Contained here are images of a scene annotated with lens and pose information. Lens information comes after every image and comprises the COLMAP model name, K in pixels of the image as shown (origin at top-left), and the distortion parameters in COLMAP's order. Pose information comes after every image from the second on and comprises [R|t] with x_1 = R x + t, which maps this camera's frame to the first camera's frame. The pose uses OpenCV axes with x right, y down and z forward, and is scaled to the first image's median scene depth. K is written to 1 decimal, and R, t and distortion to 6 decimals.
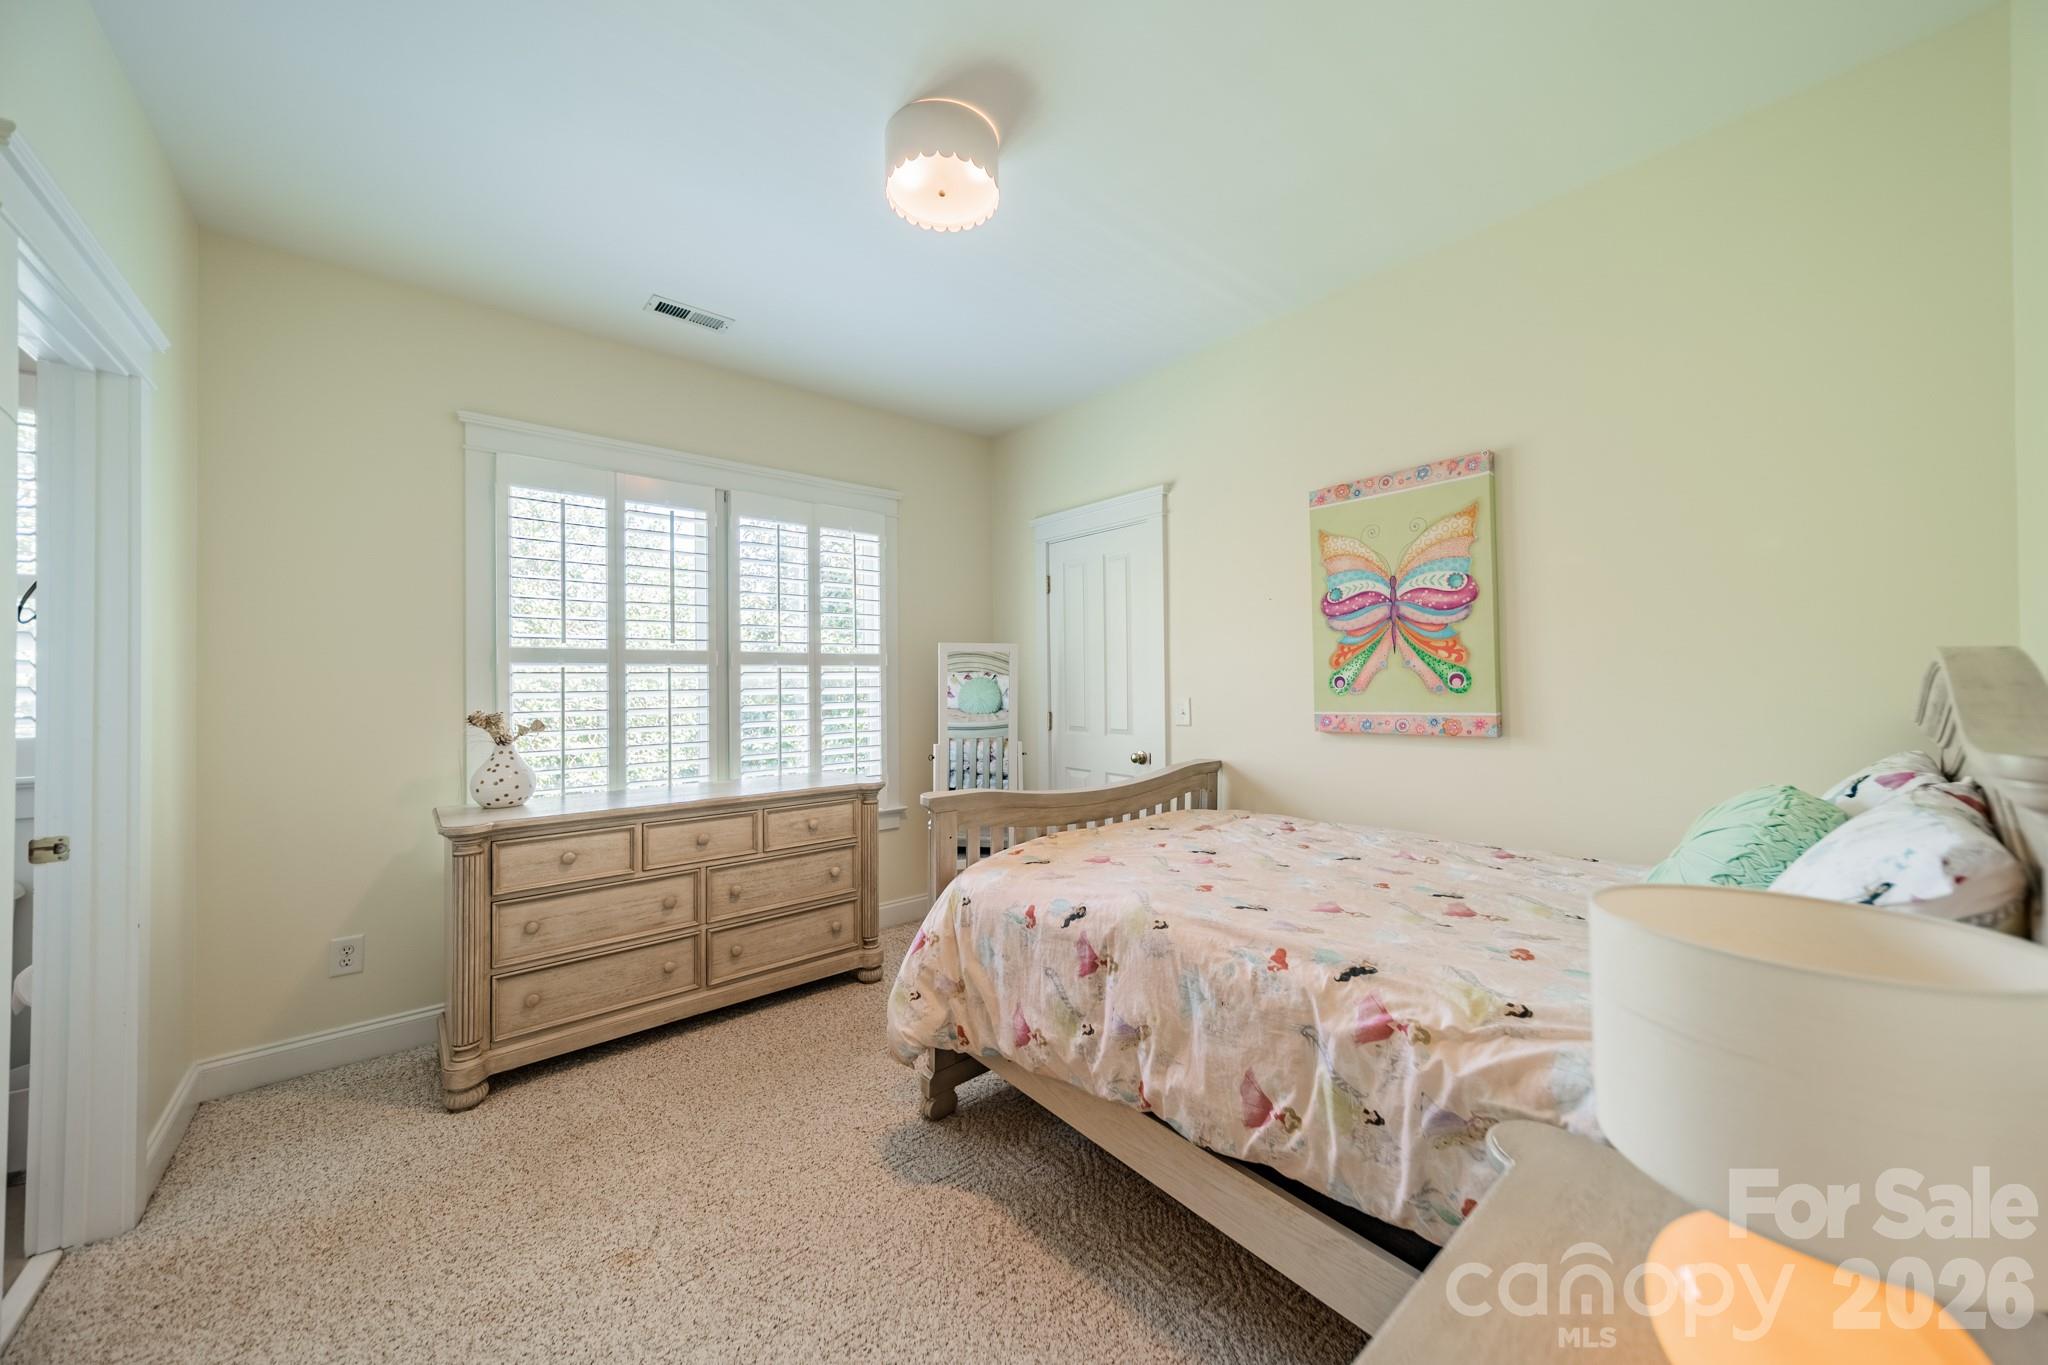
lens RADIAL K [[723.4, 0, 1029.2], [0, 723.4, 673.2], [0, 0, 1]] dist [0.002714, 0.000139]
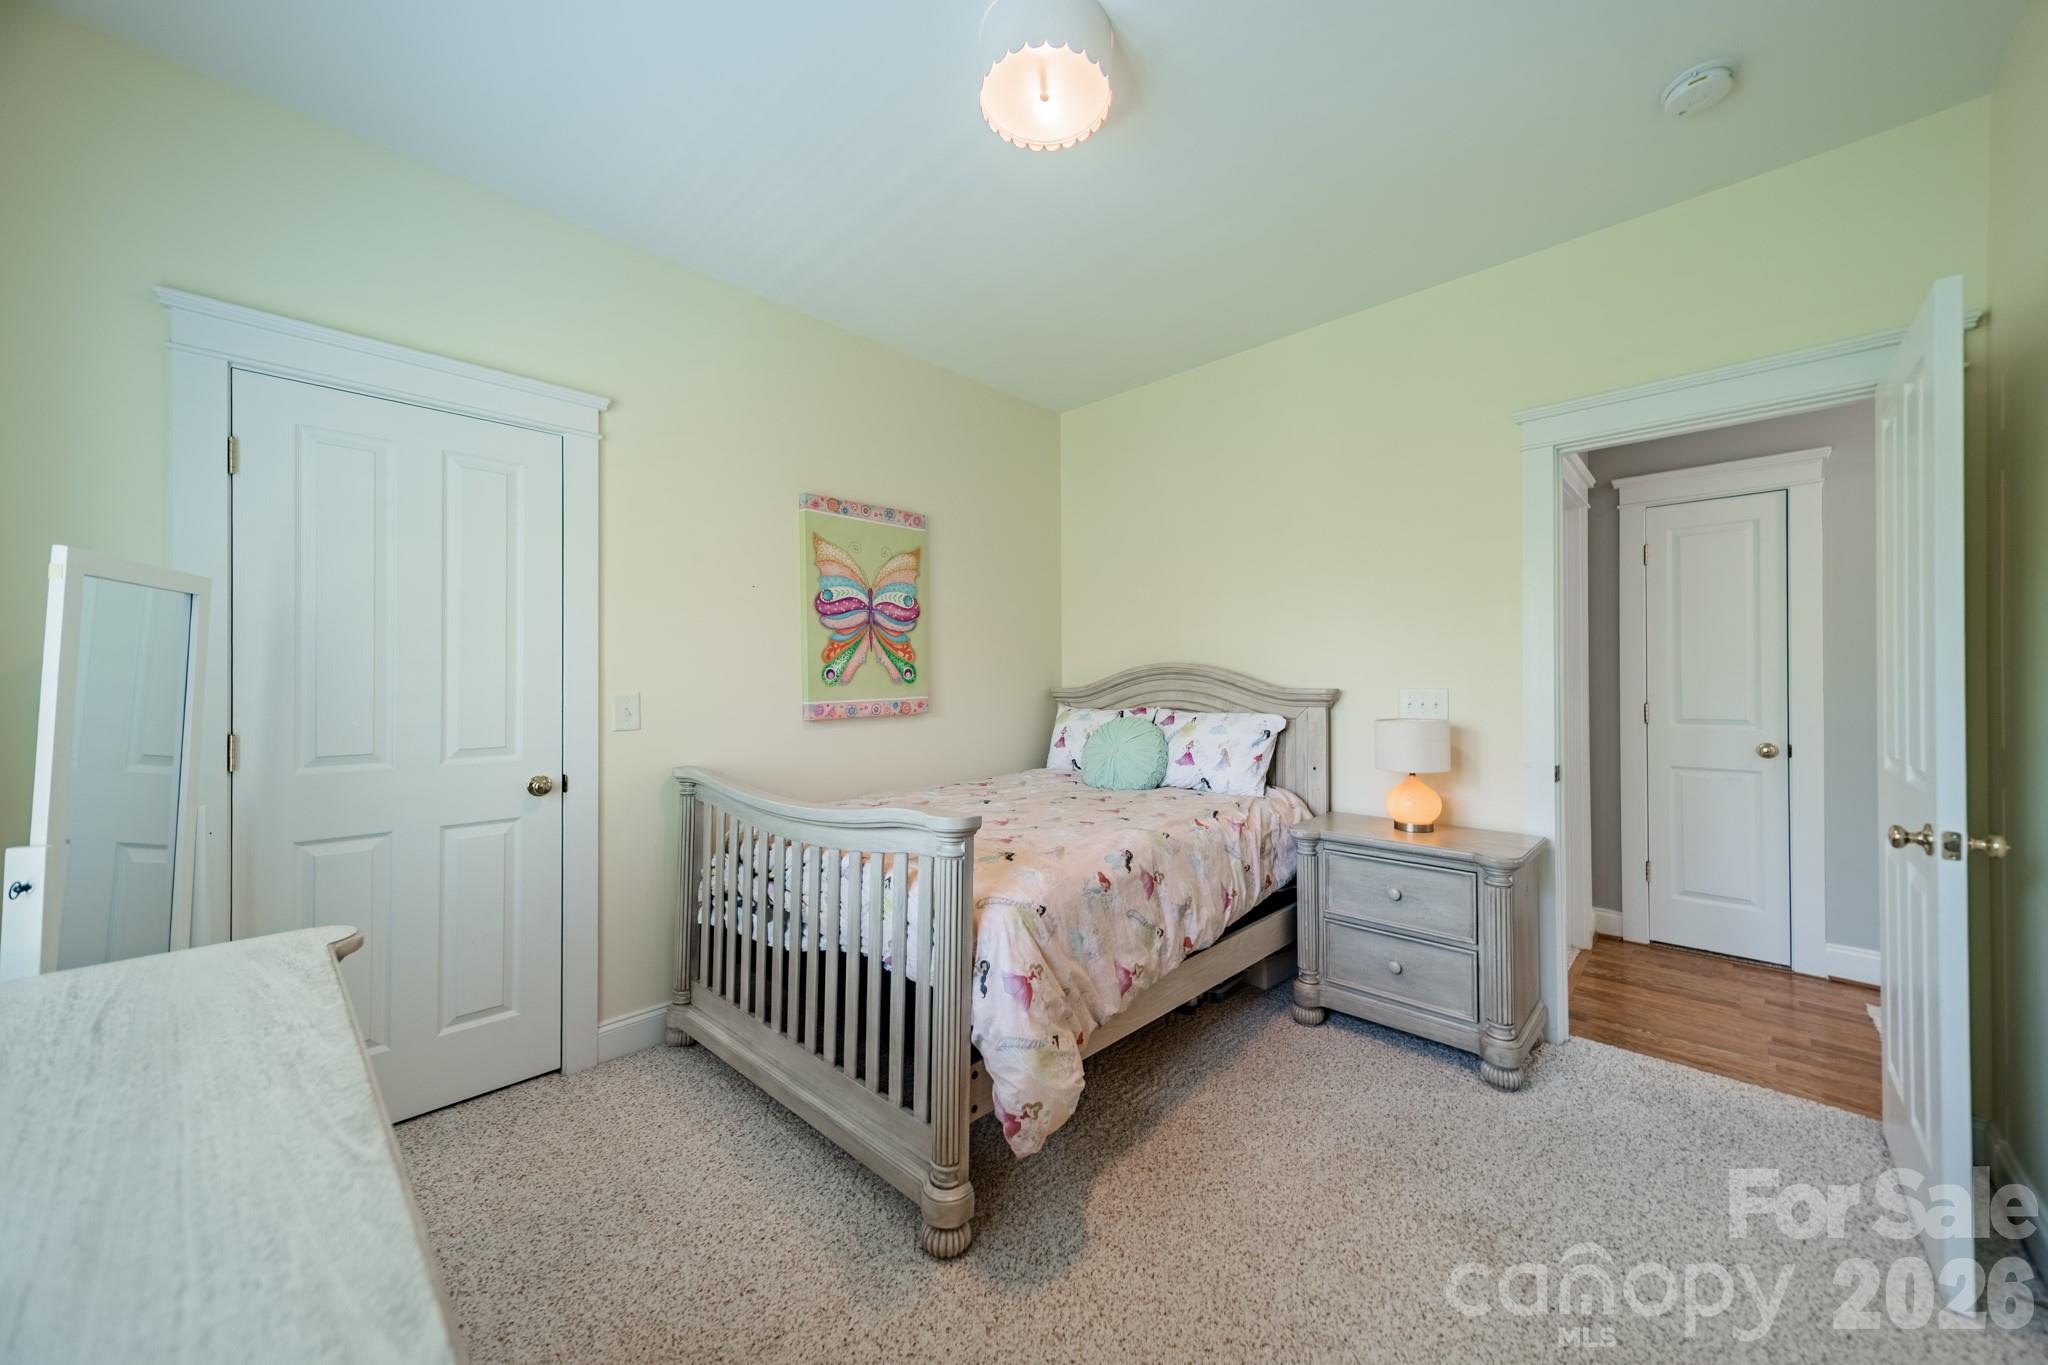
lens RADIAL K [[723.4, 0, 1026.7], [0, 723.4, 677.0], [0, 0, 1]] dist [0.002714, 0.000139]
pose [[-0.086749, 0.012896, 0.996147, -0.759553], [-0.008504, 0.999870, -0.013685, 0.031258], [-0.996194, -0.009659, -0.086629, 0.854136]]
